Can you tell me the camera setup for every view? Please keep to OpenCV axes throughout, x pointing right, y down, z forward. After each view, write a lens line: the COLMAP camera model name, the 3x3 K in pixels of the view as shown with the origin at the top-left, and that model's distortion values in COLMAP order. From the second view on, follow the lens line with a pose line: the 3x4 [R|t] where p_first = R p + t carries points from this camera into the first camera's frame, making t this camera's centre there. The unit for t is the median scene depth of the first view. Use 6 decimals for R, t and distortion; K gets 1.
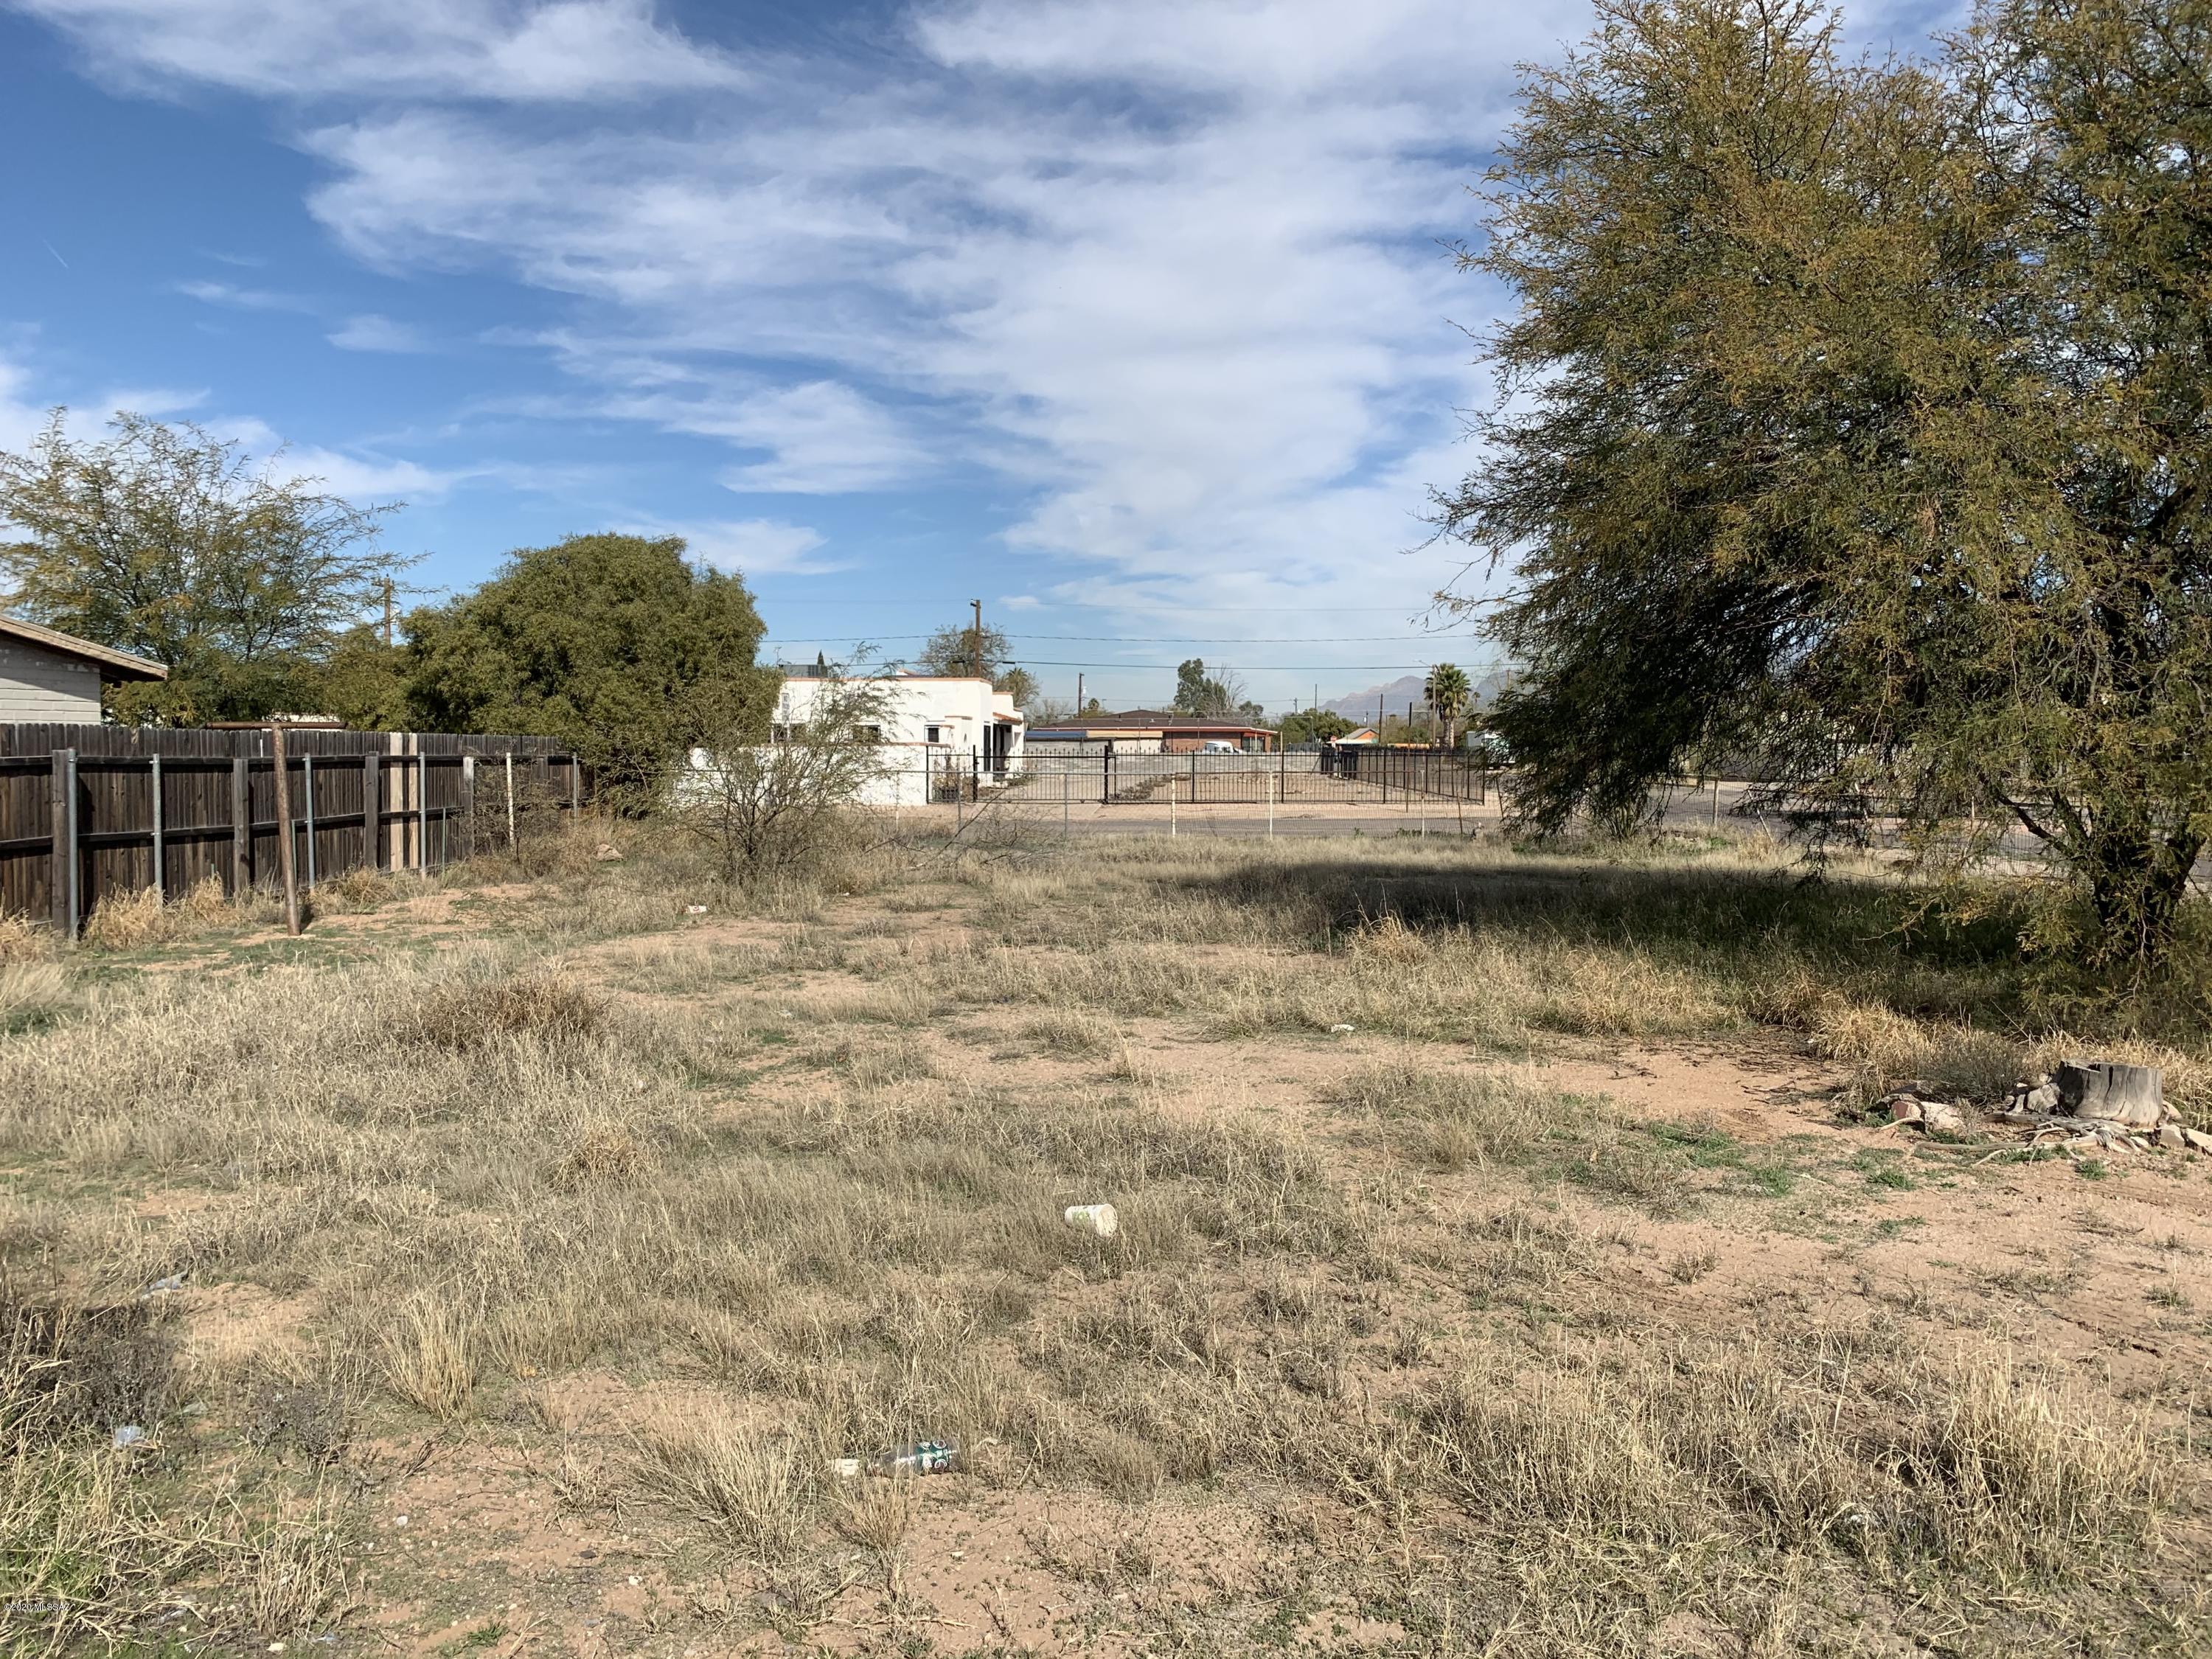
lens RADIAL K [[1699.3, 0, 1108.4], [0, 1699.3, 963.0], [0, 0, 1]] dist [0.009262, 0.000375]
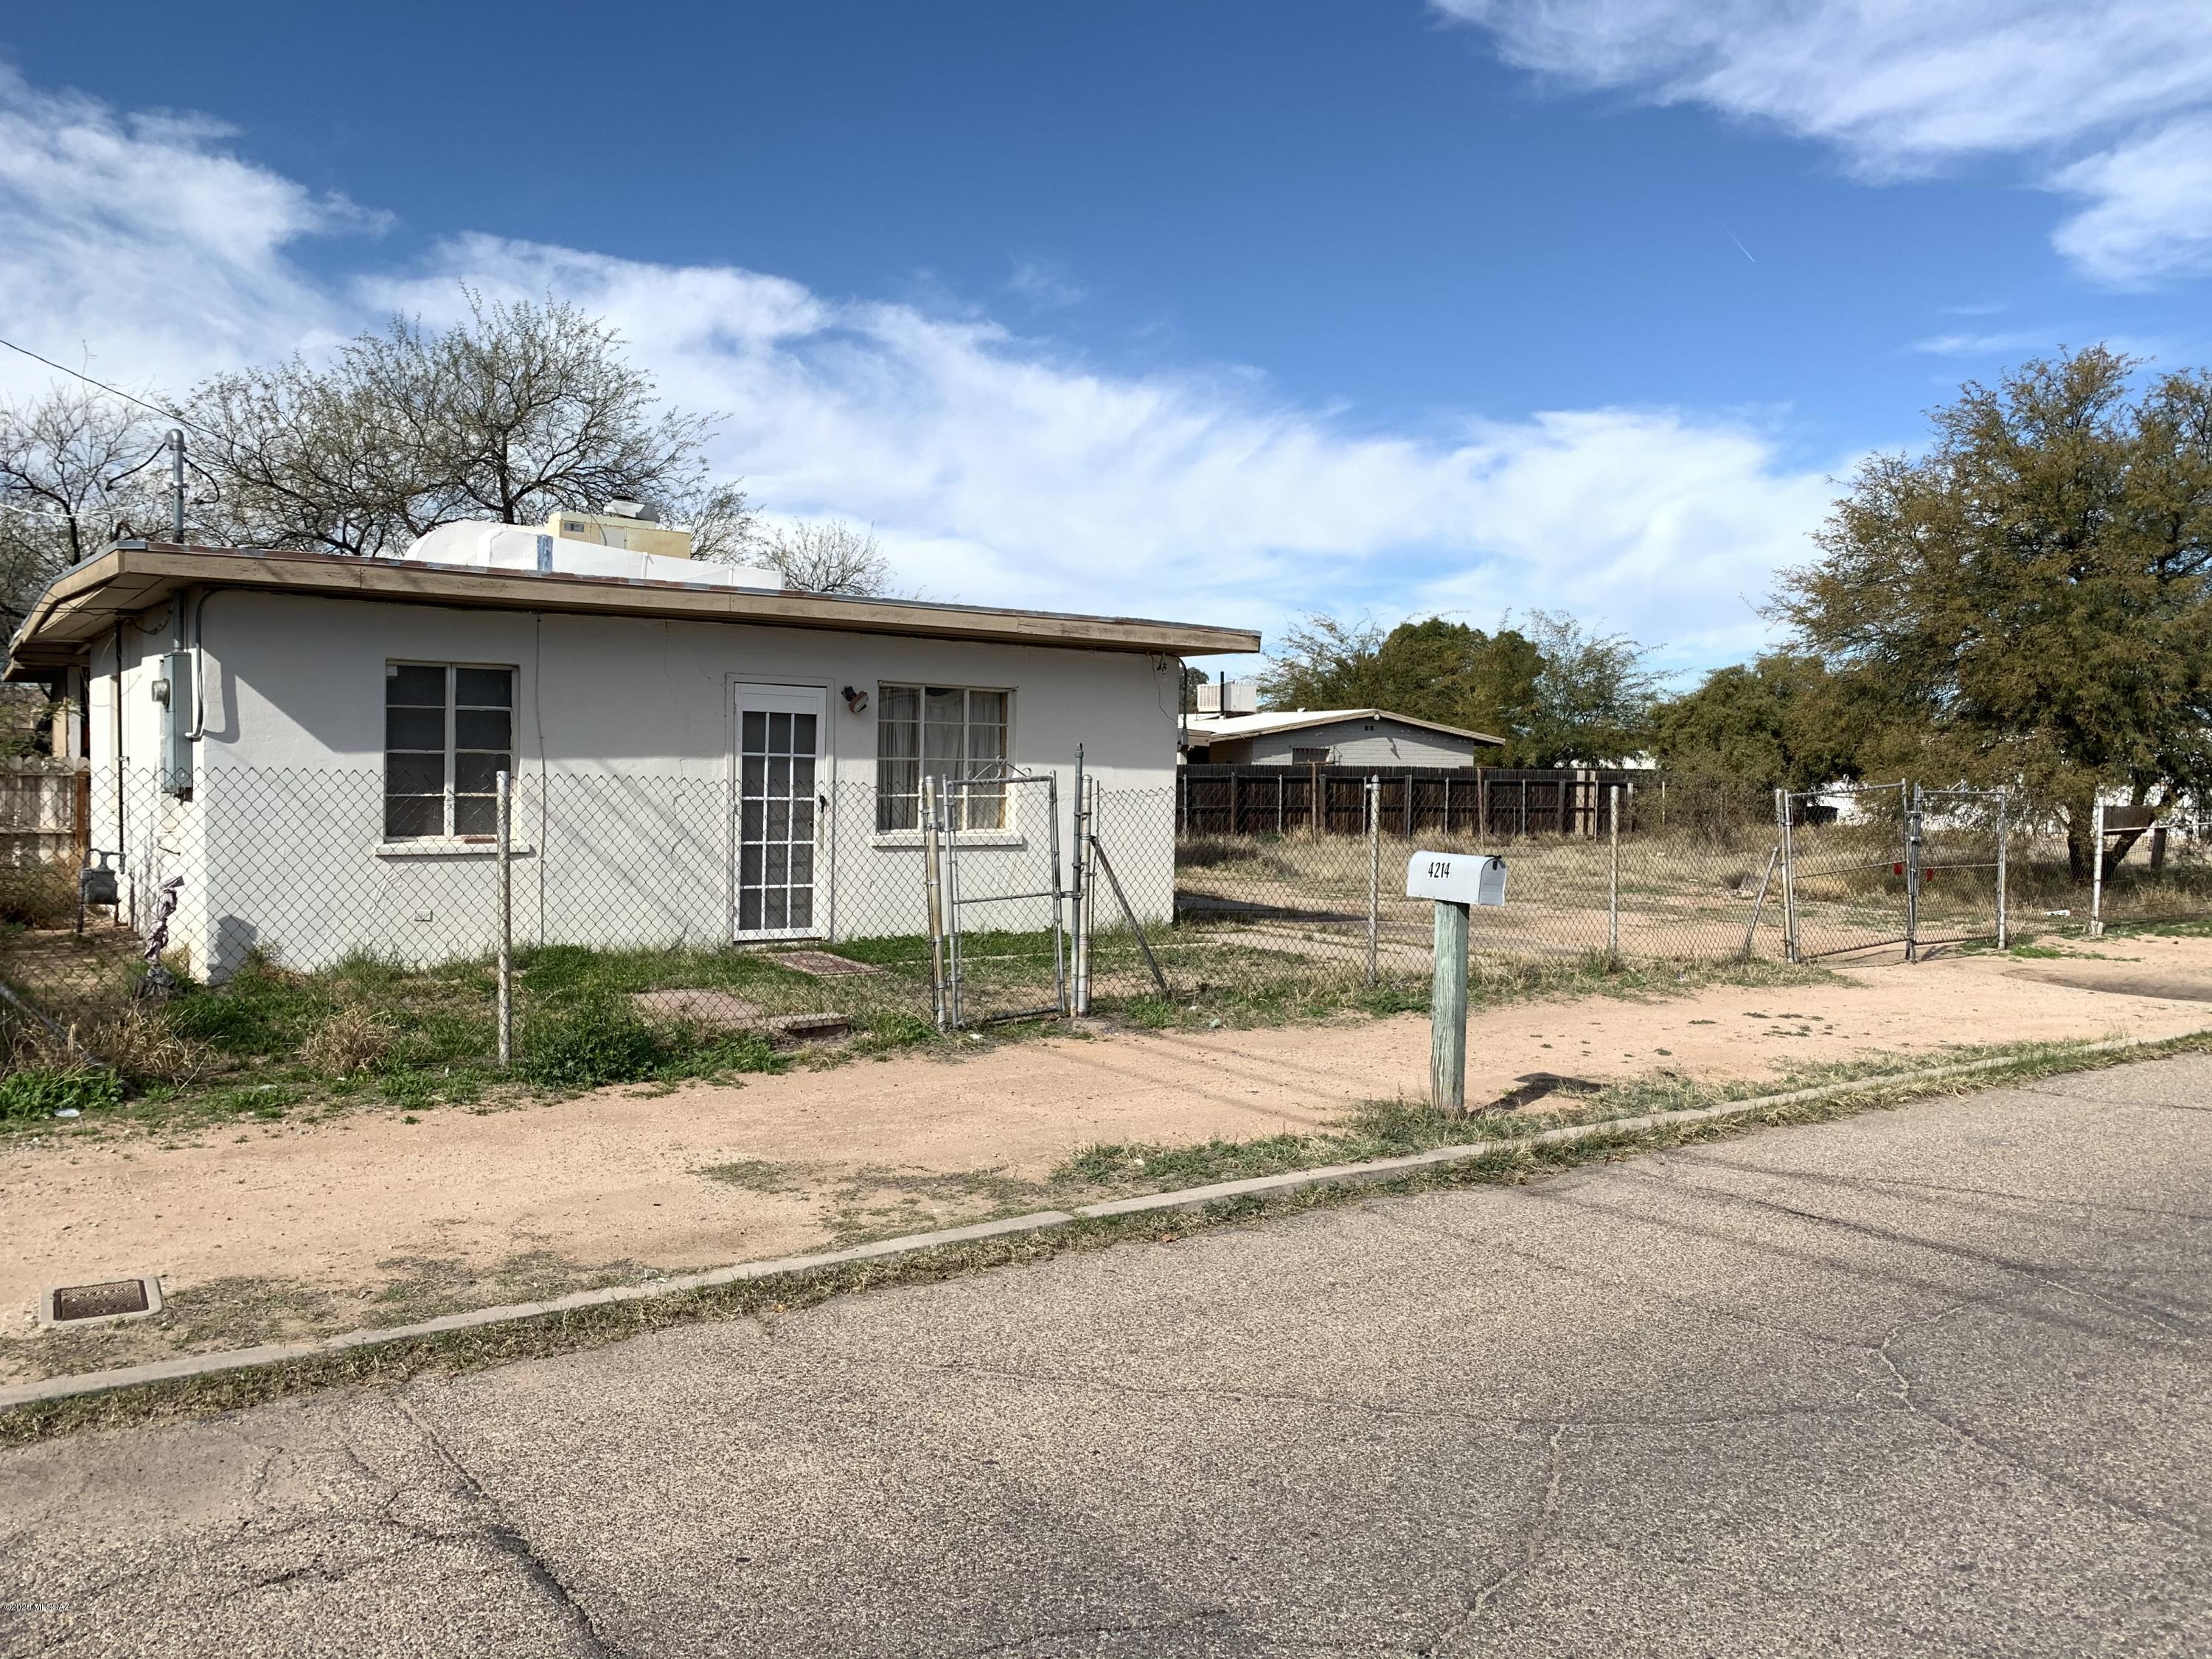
lens RADIAL K [[1680.5, 0, 1100.4], [0, 1680.5, 918.9], [0, 0, 1]] dist [0.020123, -0.002262]
pose [[0.604893, 0.084115, -0.791851, 0.699086], [-0.119265, 0.992759, 0.014351, 0.071113], [0.787324, 0.085759, 0.610545, -0.583288]]
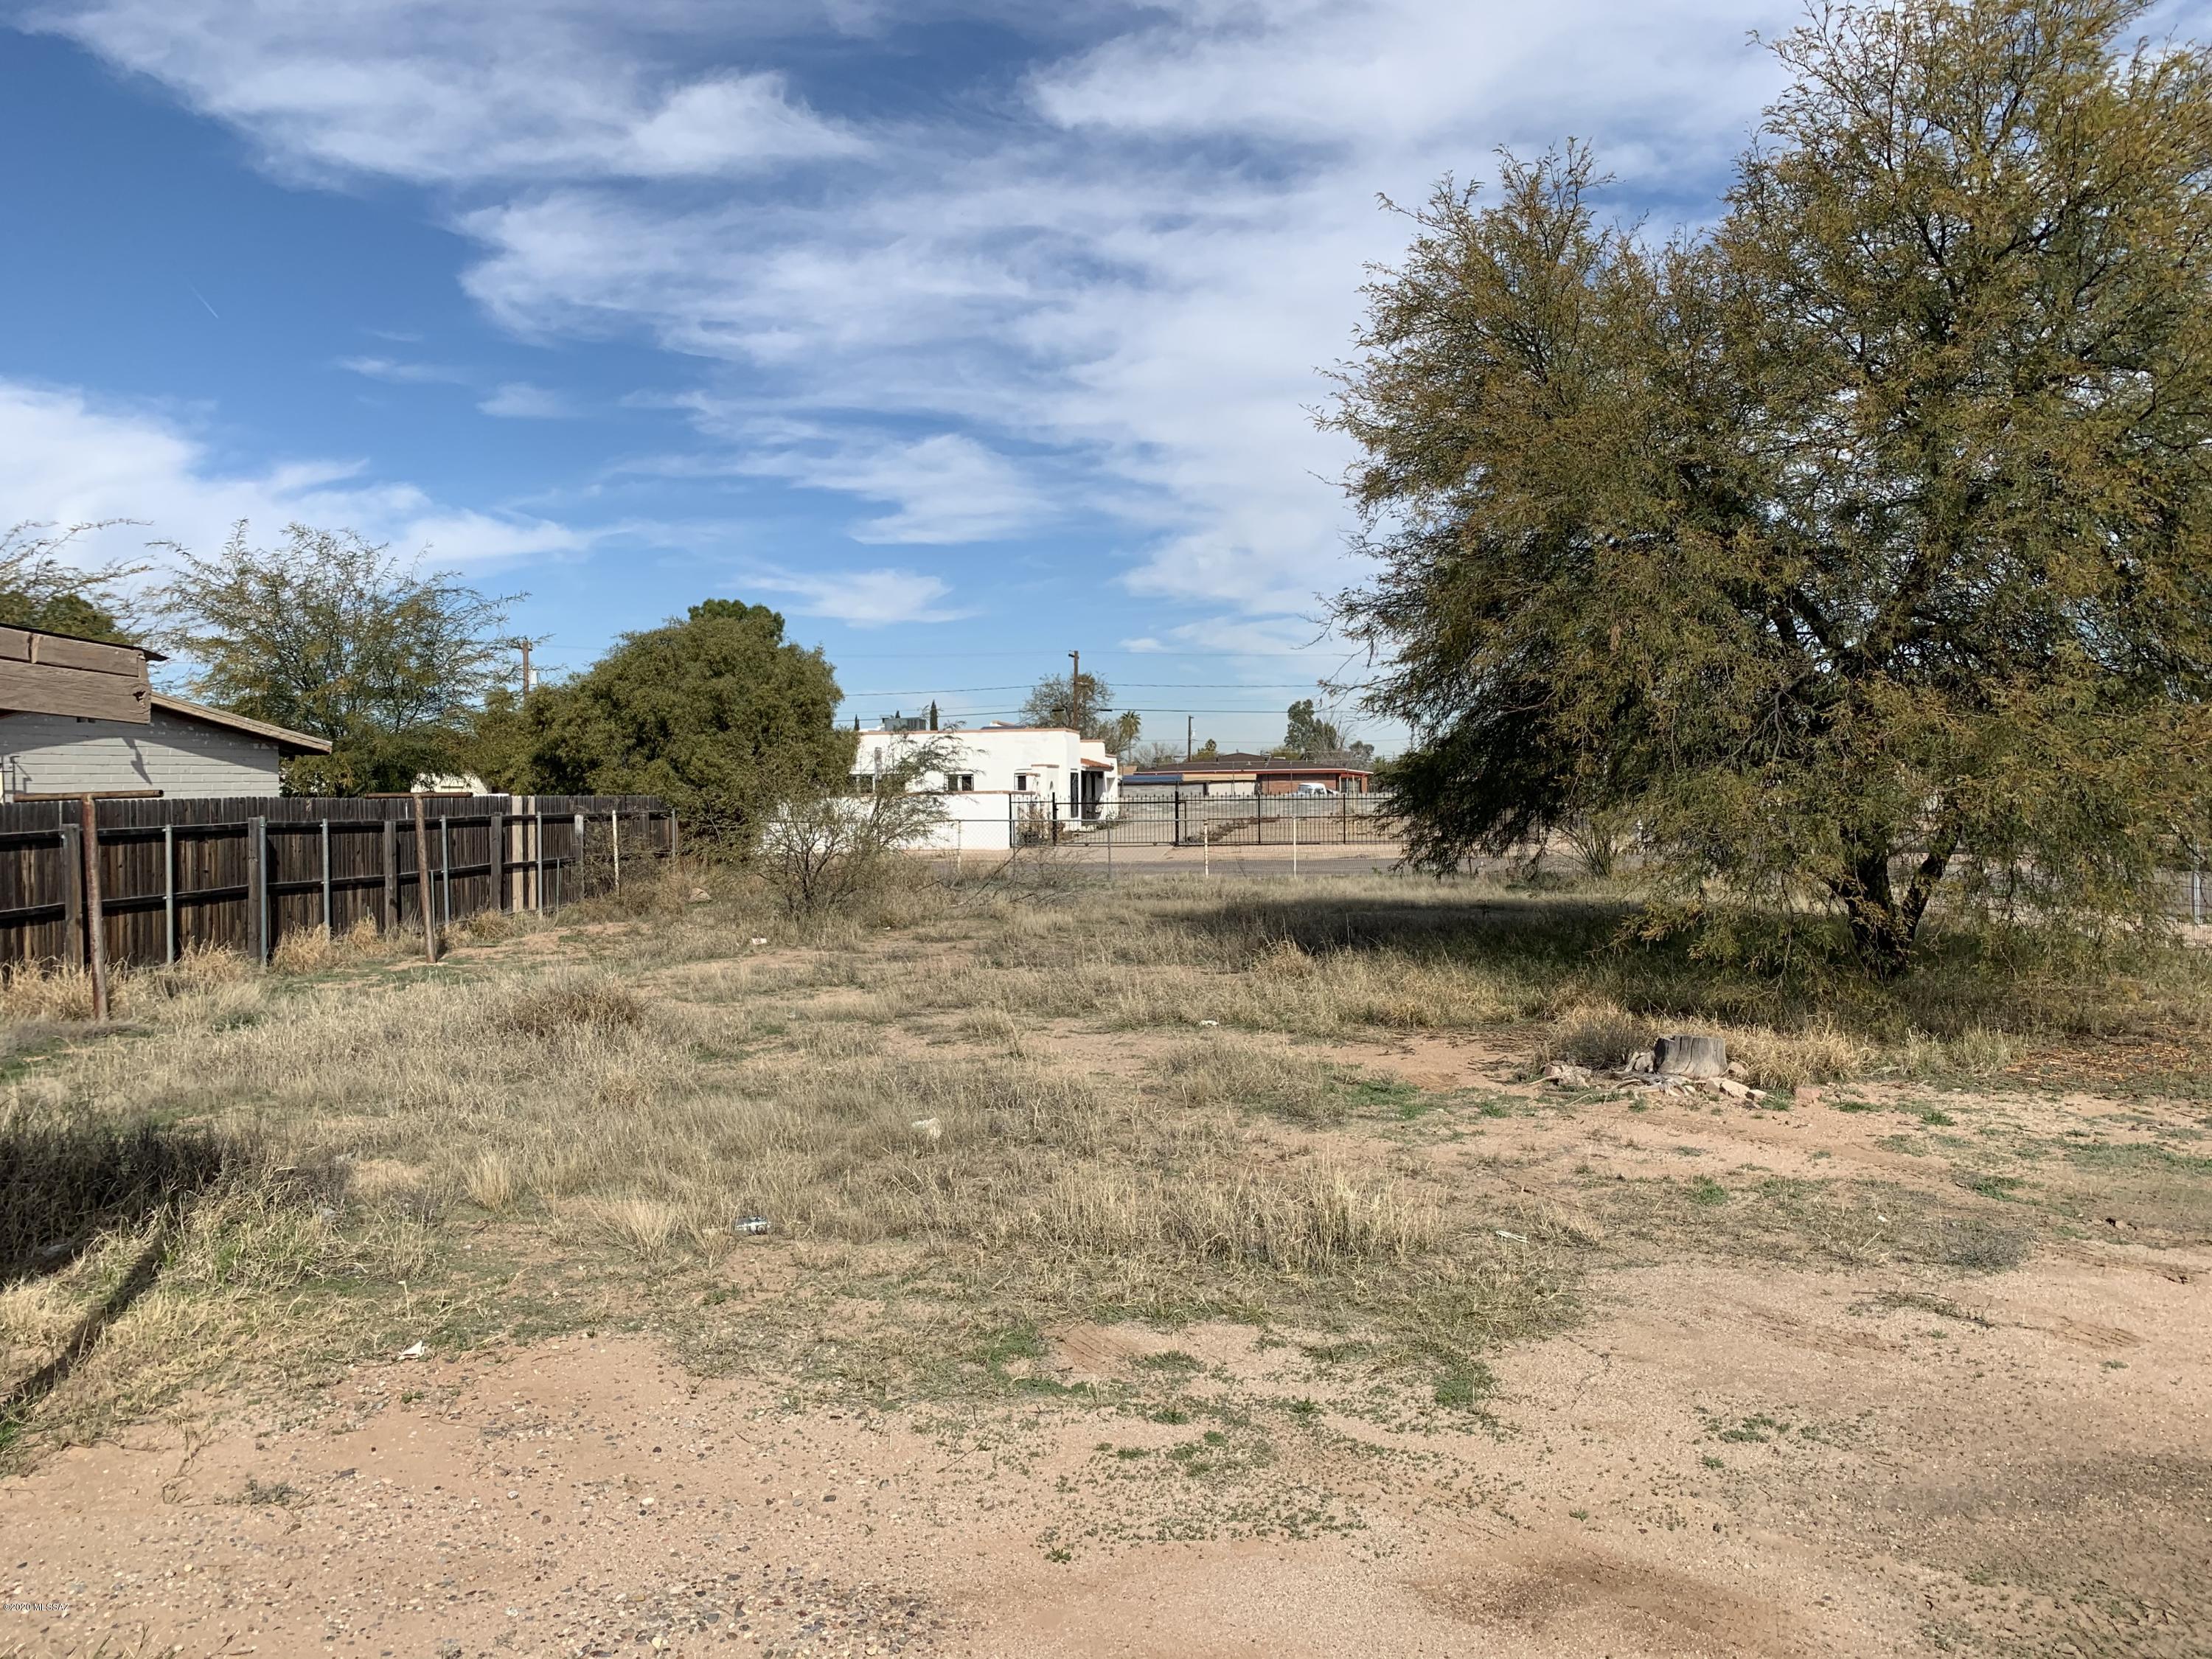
lens RADIAL K [[1707.2, 0, 1102.7], [0, 1707.2, 939.1], [0, 0, 1]] dist [0.006282, 0.006271]
pose [[0.997080, -0.006277, -0.076105, 0.061298], [0.003386, 0.999270, -0.038051, 0.008978], [0.076288, 0.037683, 0.996374, -0.119603]]
